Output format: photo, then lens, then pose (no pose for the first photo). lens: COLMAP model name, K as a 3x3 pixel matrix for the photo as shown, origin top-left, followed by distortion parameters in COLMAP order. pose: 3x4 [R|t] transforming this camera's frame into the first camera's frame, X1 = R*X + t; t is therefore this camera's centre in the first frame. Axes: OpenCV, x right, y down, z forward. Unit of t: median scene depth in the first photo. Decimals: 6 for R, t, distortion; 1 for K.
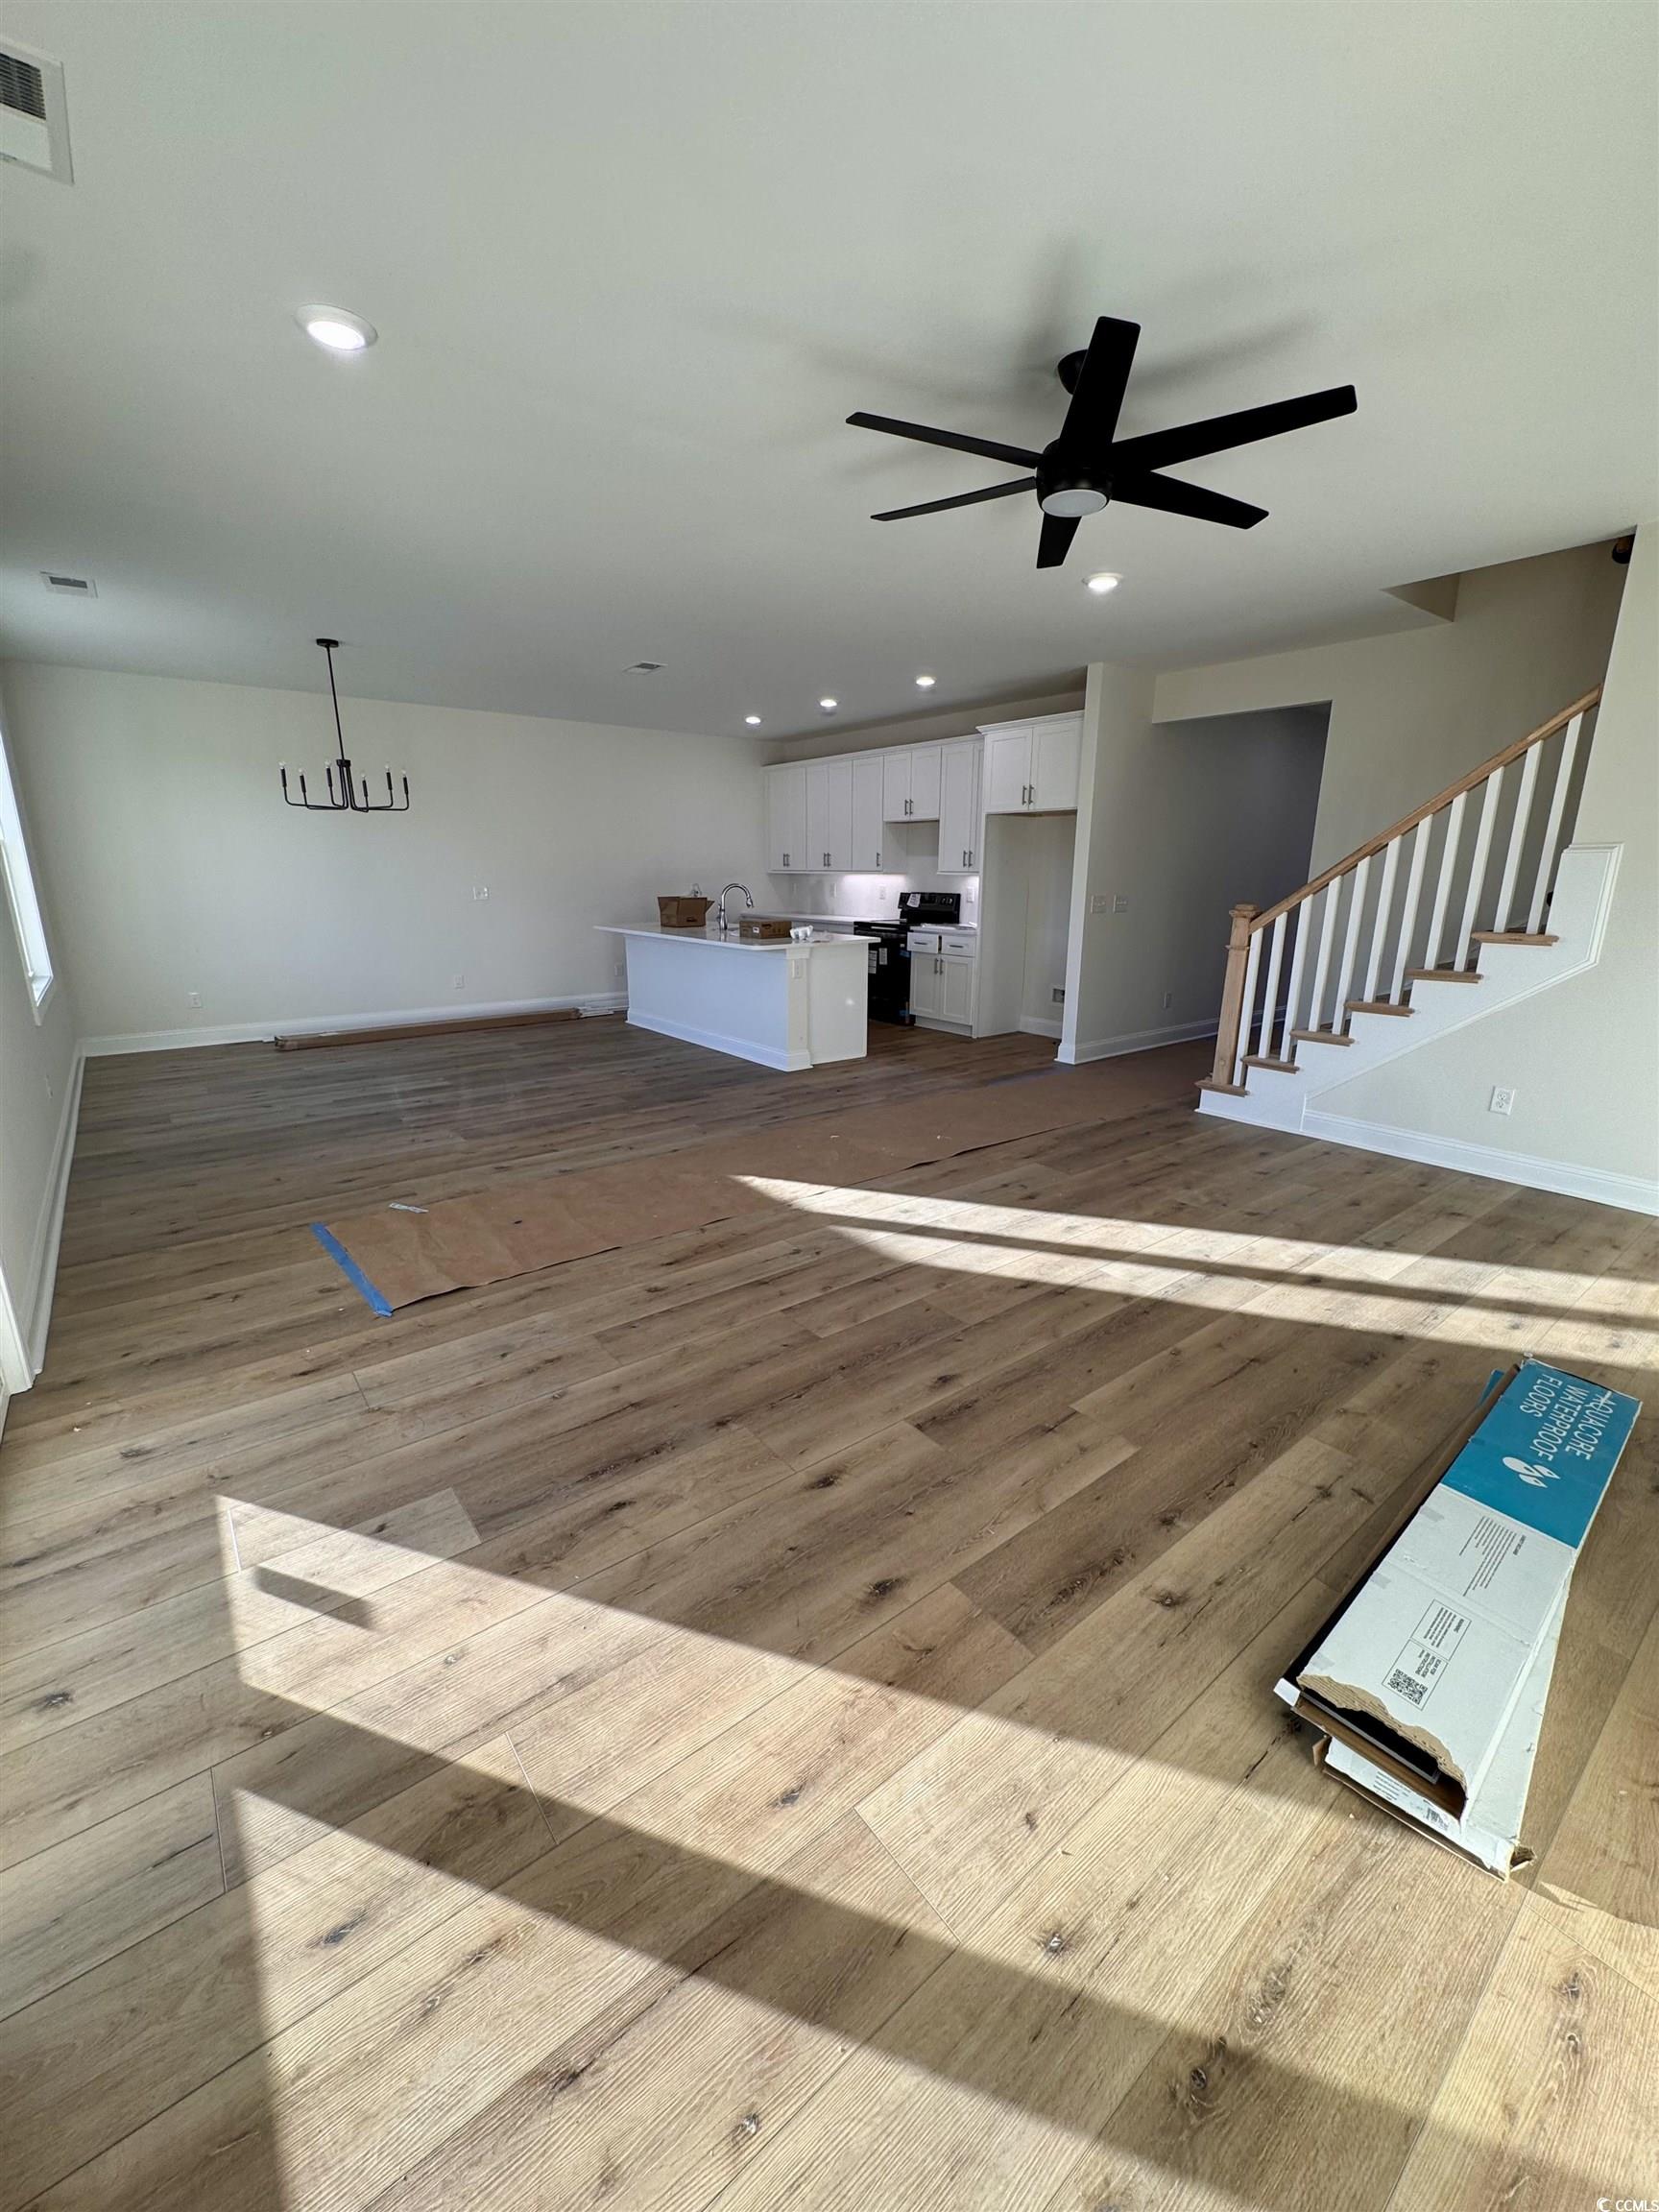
lens RADIAL K [[890.8, 0, 845.3], [0, 890.8, 1111.7], [0, 0, 1]] dist [-0.008025, -0.000299]
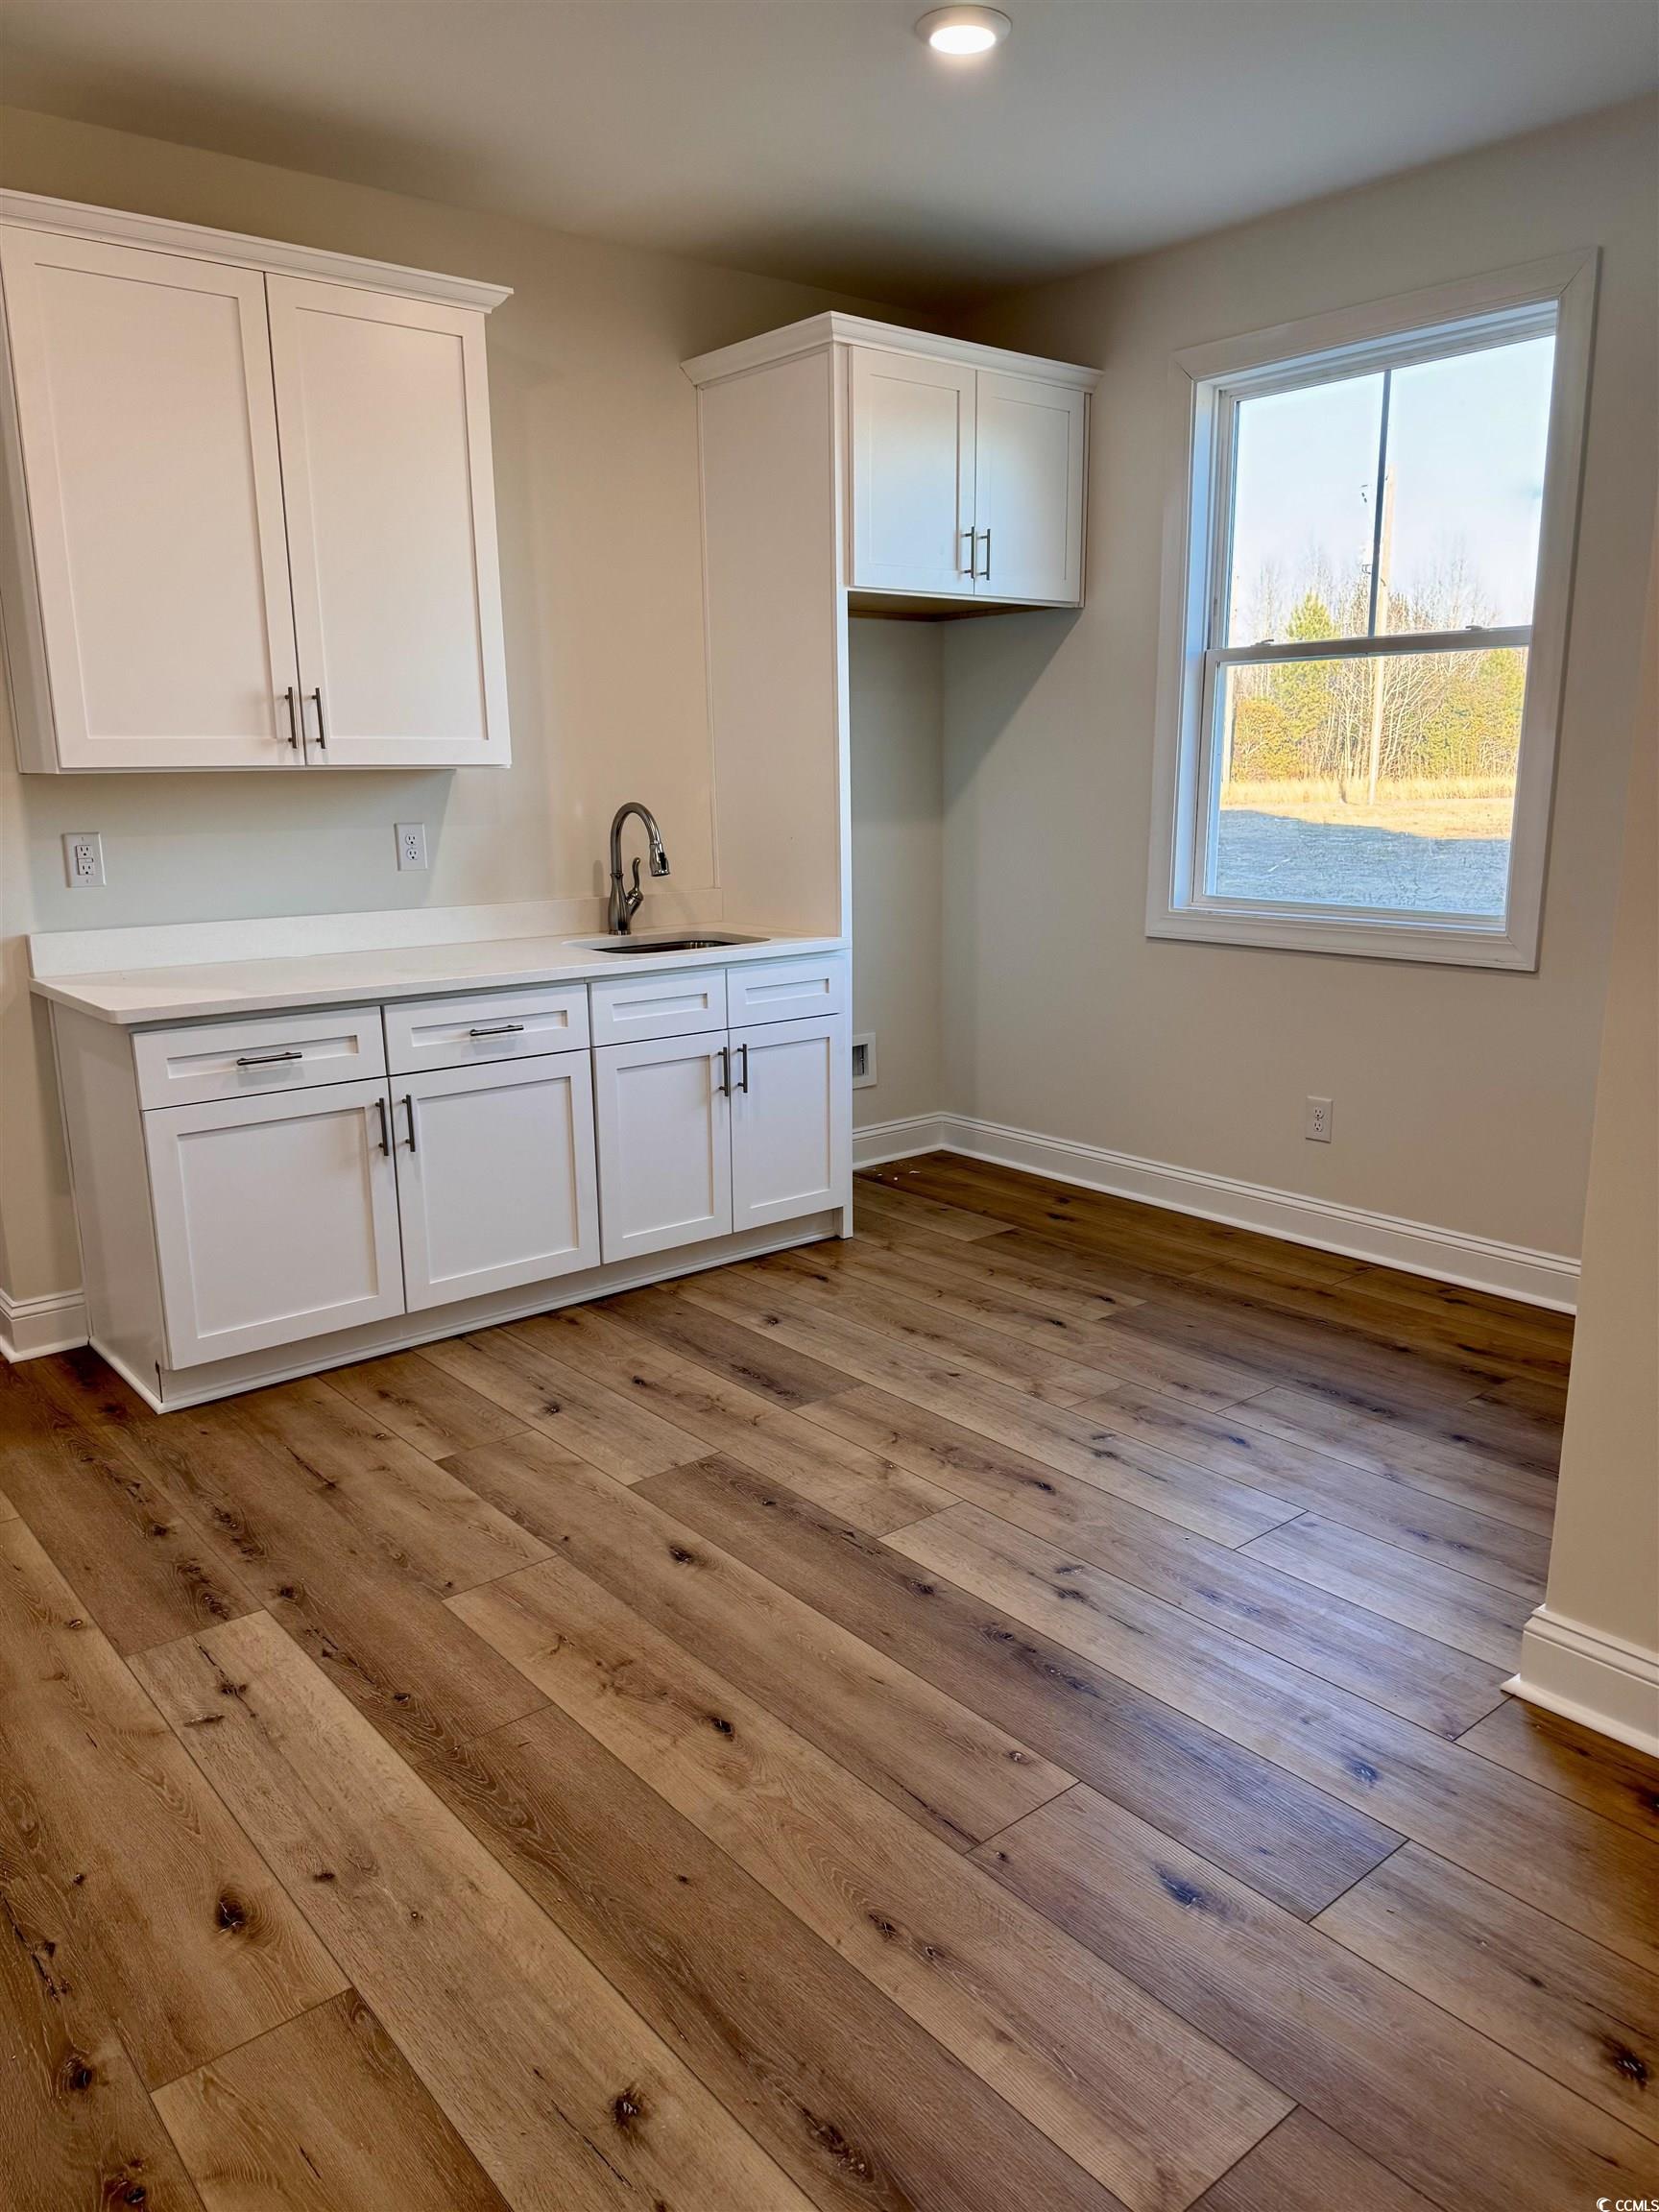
lens RADIAL K [[1564.0, 0, 839.3], [0, 1564.0, 1105.5], [0, 0, 1]] dist [0.036374, -0.042712]
pose [[0.016075, 0.210252, -0.977515, 1.482958], [-0.254377, 0.946334, 0.199362, -0.301541], [0.966971, 0.245453, 0.068696, 1.162242]]
